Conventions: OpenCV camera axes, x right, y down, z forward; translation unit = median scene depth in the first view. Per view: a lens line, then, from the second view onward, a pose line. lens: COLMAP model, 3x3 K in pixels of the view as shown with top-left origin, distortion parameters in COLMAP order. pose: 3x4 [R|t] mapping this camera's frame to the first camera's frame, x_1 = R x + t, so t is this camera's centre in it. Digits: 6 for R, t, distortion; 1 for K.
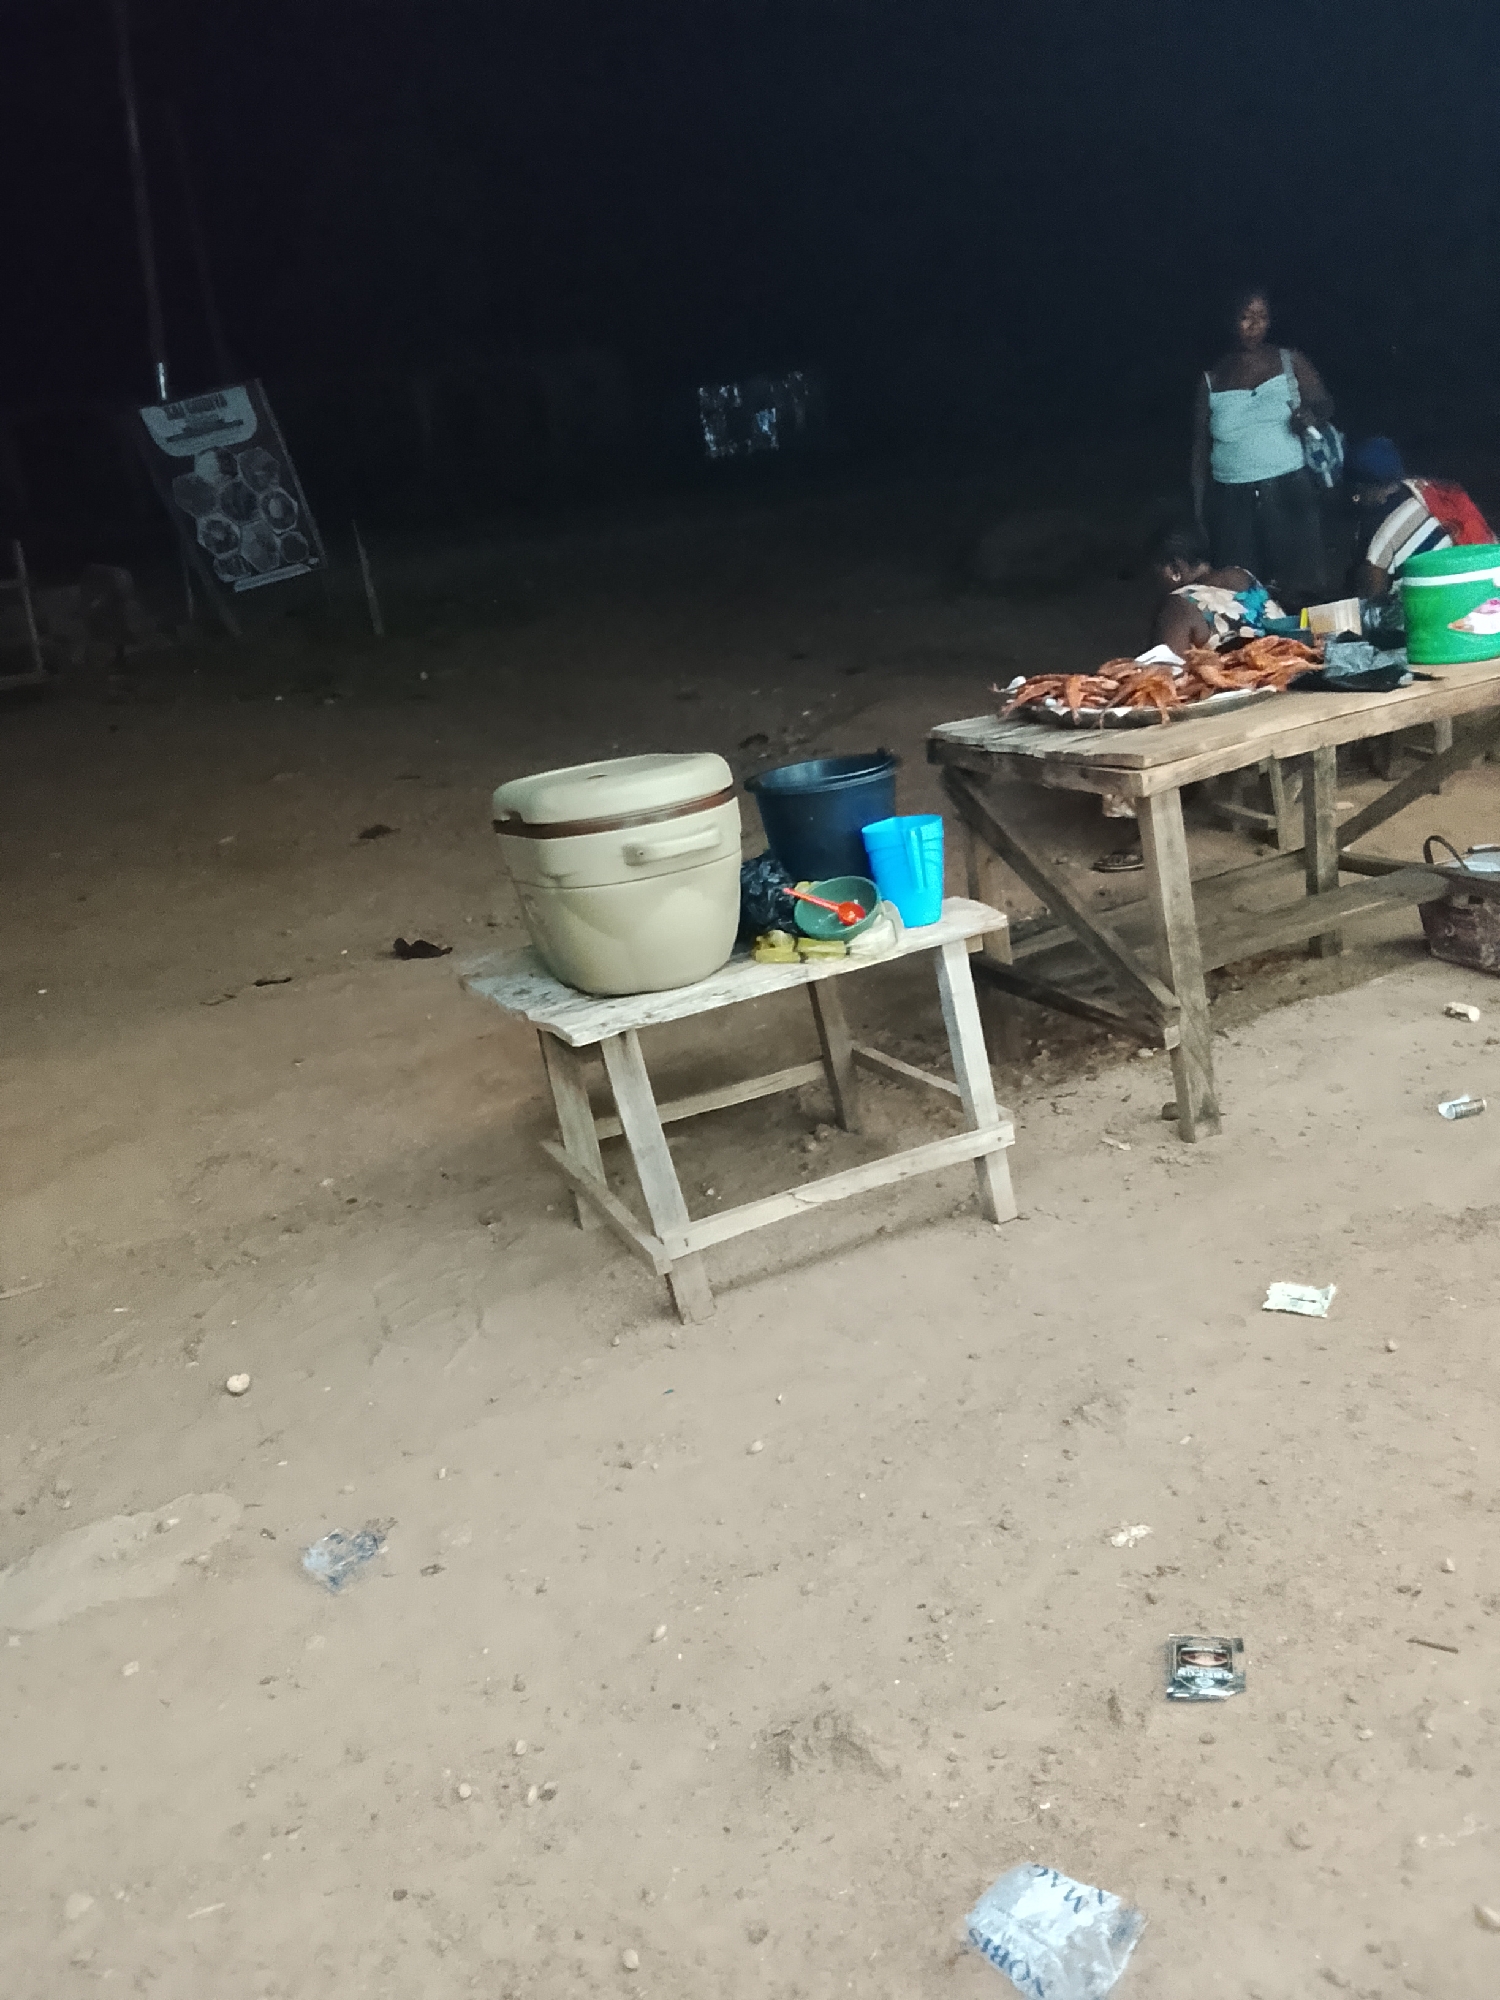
lens RADIAL K [[1554.9, 0, 750.0], [0, 1554.9, 985.9], [0, 0, 1]] dist [0.133670, -0.208199]
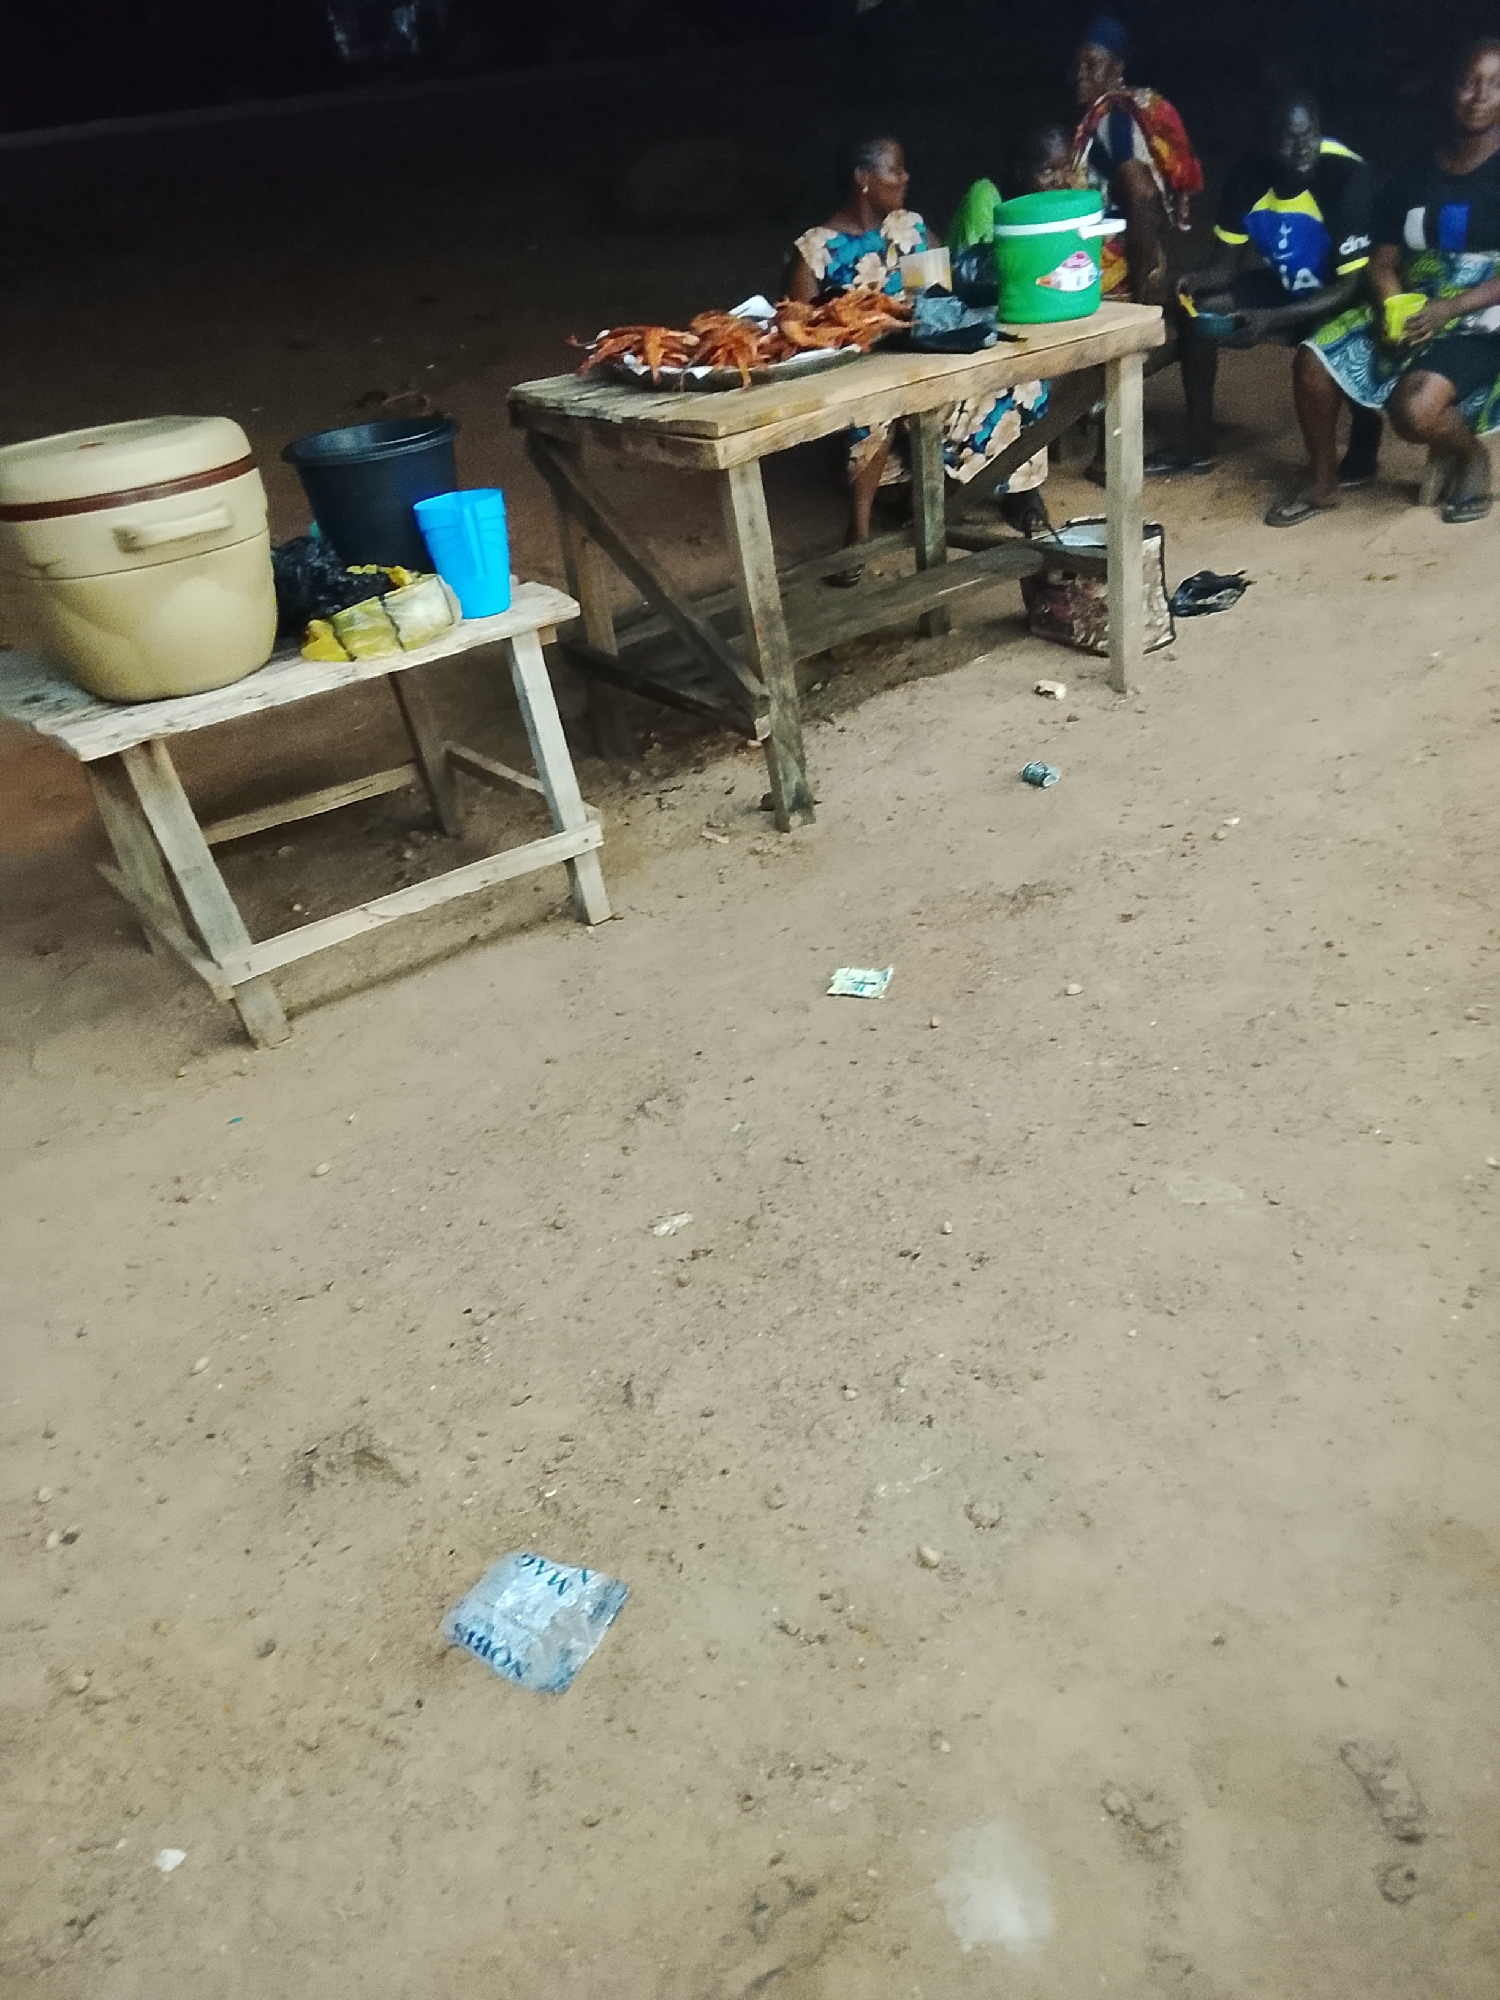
lens RADIAL K [[1554.9, 0, 750.0], [0, 1554.9, 985.9], [0, 0, 1]] dist [0.133670, -0.208199]
pose [[0.981332, -0.064397, 0.181219, 0.072842], [0.027214, 0.979289, 0.200628, -0.005340], [-0.190385, -0.191951, 0.962761, 0.023728]]
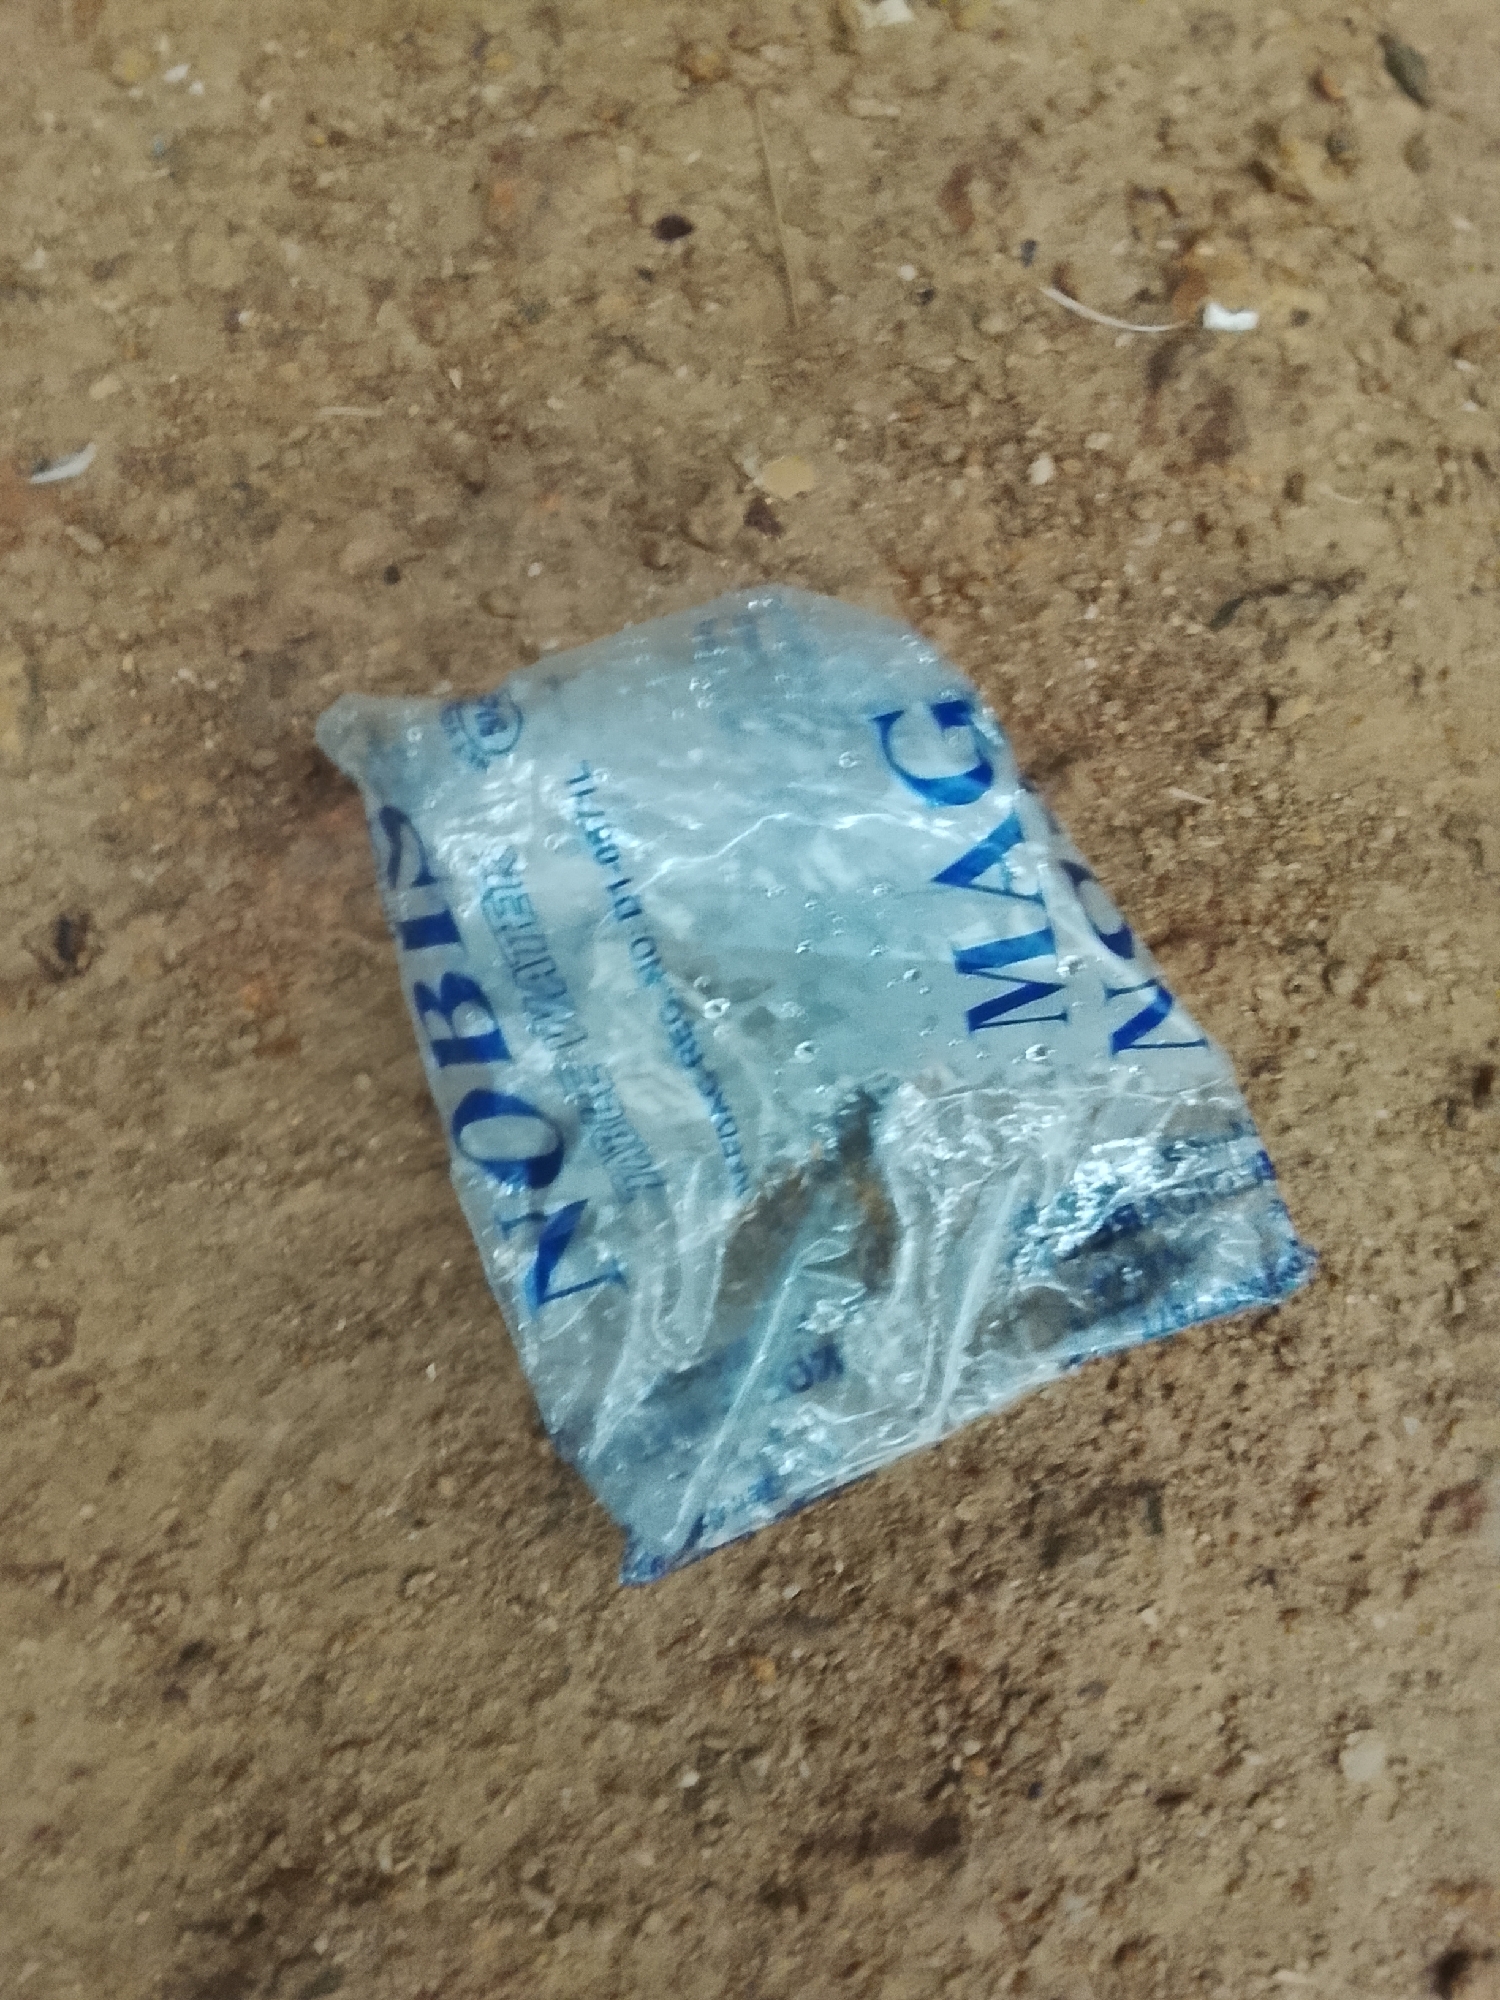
lens RADIAL K [[1525.2, 0, 786.9], [0, 1525.2, 1105.9], [0, 0, 1]] dist [0.061149, 0.001351]
pose [[0.863325, 0.442868, 0.241947, 0.066419], [-0.403374, 0.317490, 0.858190, 0.199041], [0.303249, -0.838492, 0.452738, 0.401627]]
